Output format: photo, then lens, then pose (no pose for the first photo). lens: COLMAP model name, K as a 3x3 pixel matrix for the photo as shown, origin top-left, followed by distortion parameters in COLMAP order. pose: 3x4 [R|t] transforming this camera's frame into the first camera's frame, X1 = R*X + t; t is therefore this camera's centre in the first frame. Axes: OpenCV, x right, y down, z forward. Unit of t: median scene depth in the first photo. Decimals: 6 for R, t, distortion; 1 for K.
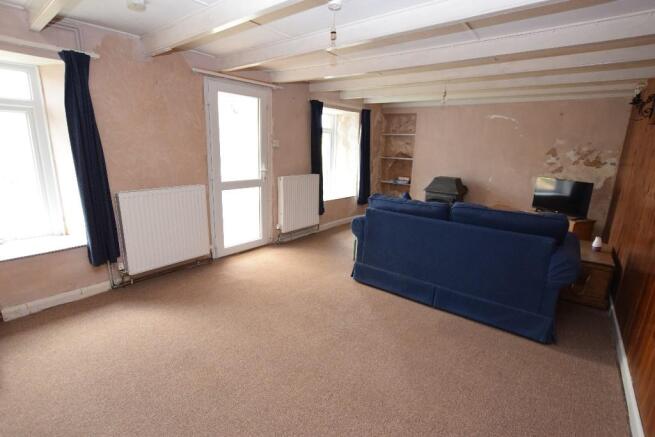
lens RADIAL K [[314.1, 0, 328.7], [0, 314.1, 216.8], [0, 0, 1]] dist [-0.004137, -0.000378]
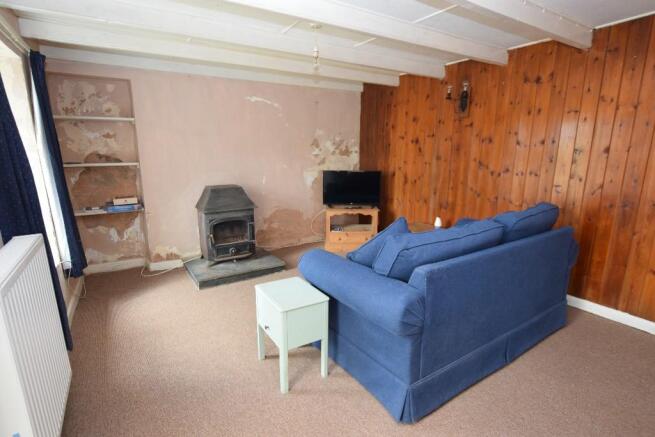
lens RADIAL K [[335.6, 0, 329.3], [0, 335.6, 224.0], [0, 0, 1]] dist [0.004262, 0.000552]
pose [[0.324492, -0.253435, 0.911304, -0.252813], [0.219785, 0.957270, 0.187958, -0.152851], [-0.920000, 0.139300, 0.366328, 0.620665]]
